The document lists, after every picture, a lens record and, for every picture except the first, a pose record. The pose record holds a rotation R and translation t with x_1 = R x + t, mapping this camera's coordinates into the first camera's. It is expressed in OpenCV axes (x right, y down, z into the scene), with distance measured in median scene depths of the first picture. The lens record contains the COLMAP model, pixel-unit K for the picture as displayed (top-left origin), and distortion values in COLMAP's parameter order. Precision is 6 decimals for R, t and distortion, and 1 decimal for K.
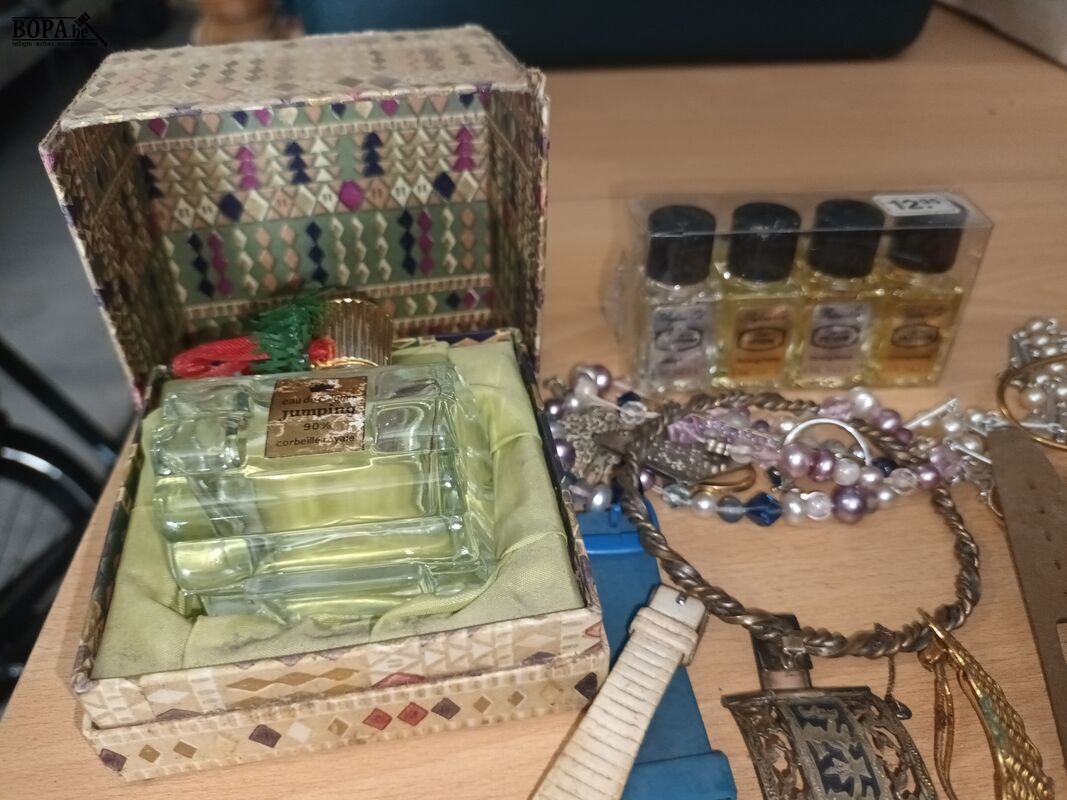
lens RADIAL K [[854.1, 0, 533.5], [0, 854.1, 400.0], [0, 0, 1]] dist [0.051767, -0.171685]
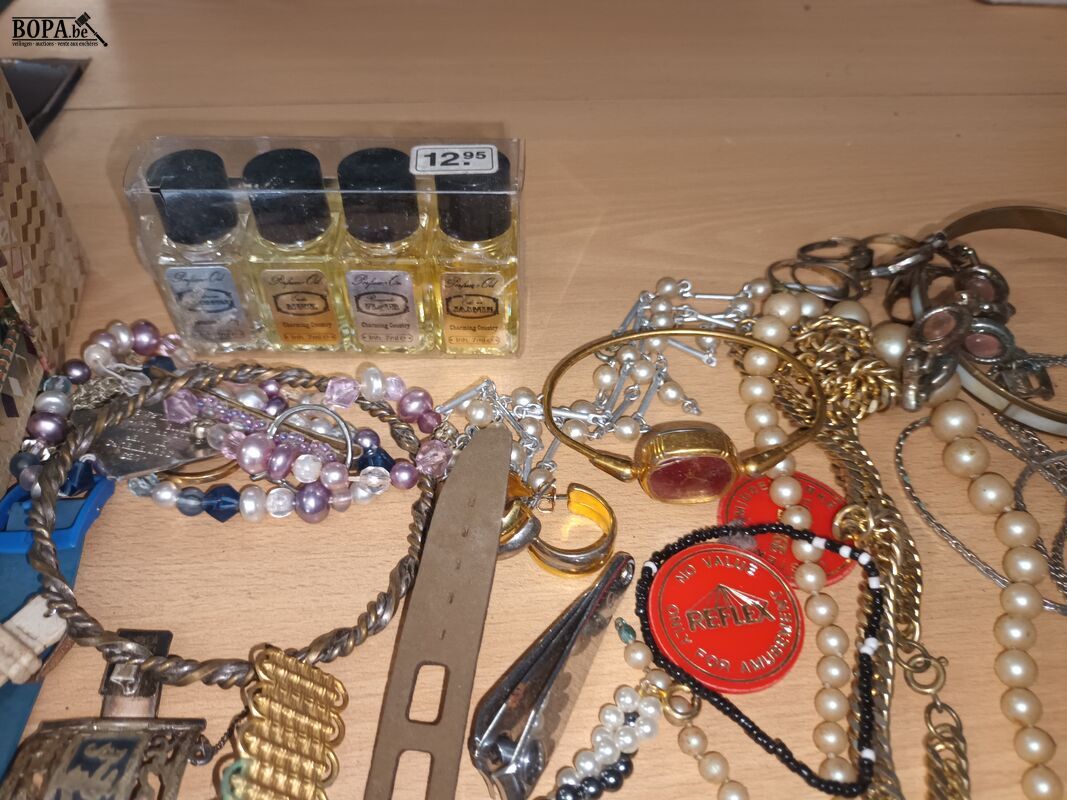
lens RADIAL K [[843.1, 0, 533.9], [0, 843.1, 406.4], [0, 0, 1]] dist [0.059865, -0.125179]
pose [[0.998895, 0.042876, -0.019229, 0.742519], [-0.038794, 0.983370, 0.177422, -0.183769], [0.026516, -0.176480, 0.983947, 0.140793]]
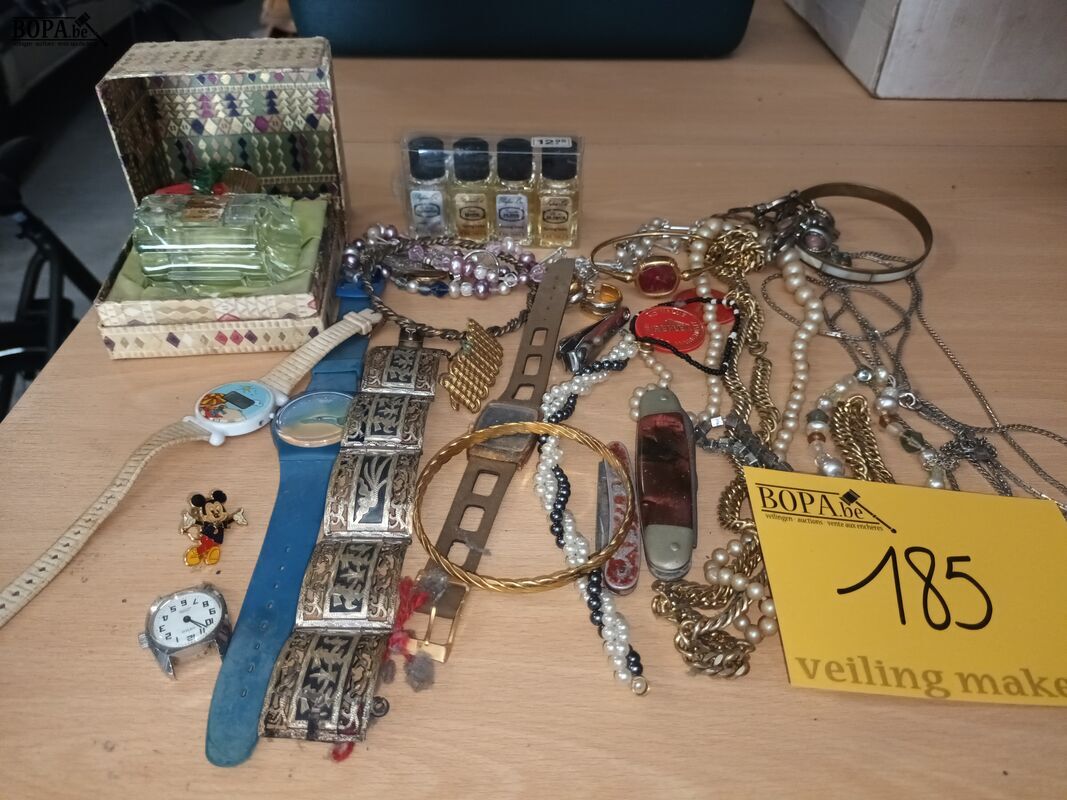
lens RADIAL K [[843.1, 0, 533.9], [0, 843.1, 406.4], [0, 0, 1]] dist [0.059865, -0.125179]
pose [[0.995238, 0.069531, -0.068312, 0.769377], [-0.067489, 0.997214, 0.031773, 0.388767], [0.070331, -0.027012, 0.997158, -1.155778]]
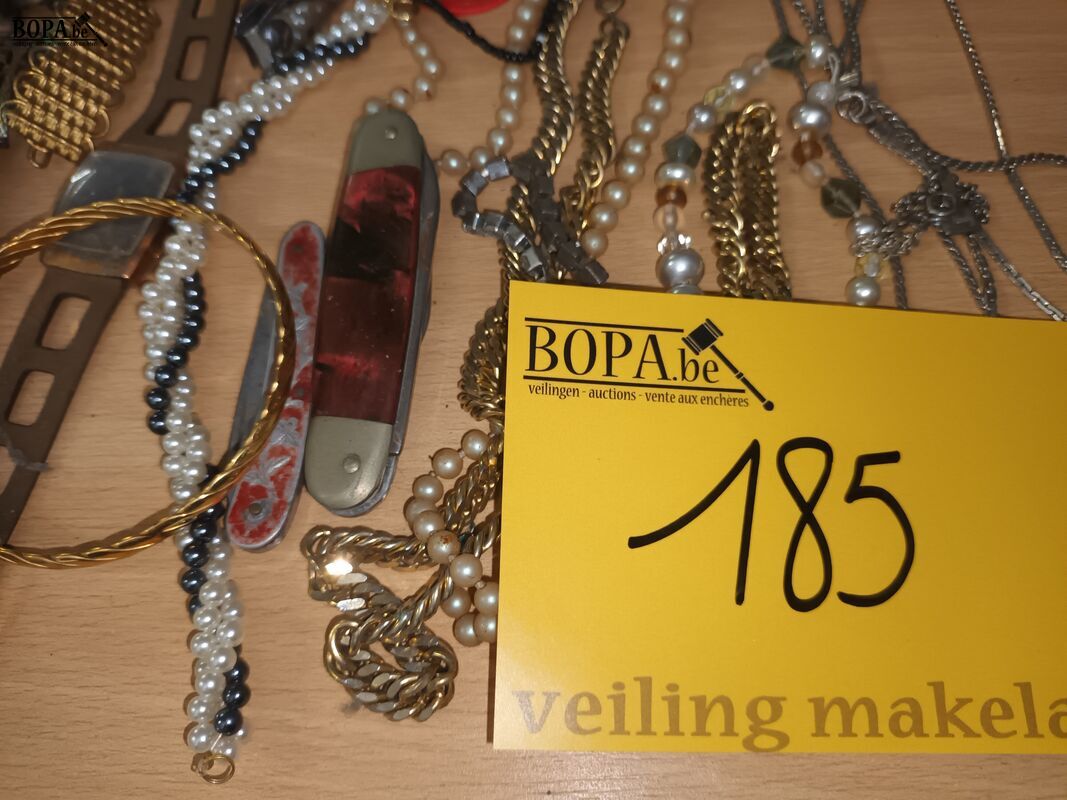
lens RADIAL K [[854.1, 0, 533.5], [0, 854.1, 400.0], [0, 0, 1]] dist [0.051767, -0.171685]
pose [[0.996292, 0.061405, -0.060268, 1.182895], [-0.025280, 0.878462, 0.477143, 0.194084], [0.082242, -0.473850, 0.876757, -0.291979]]
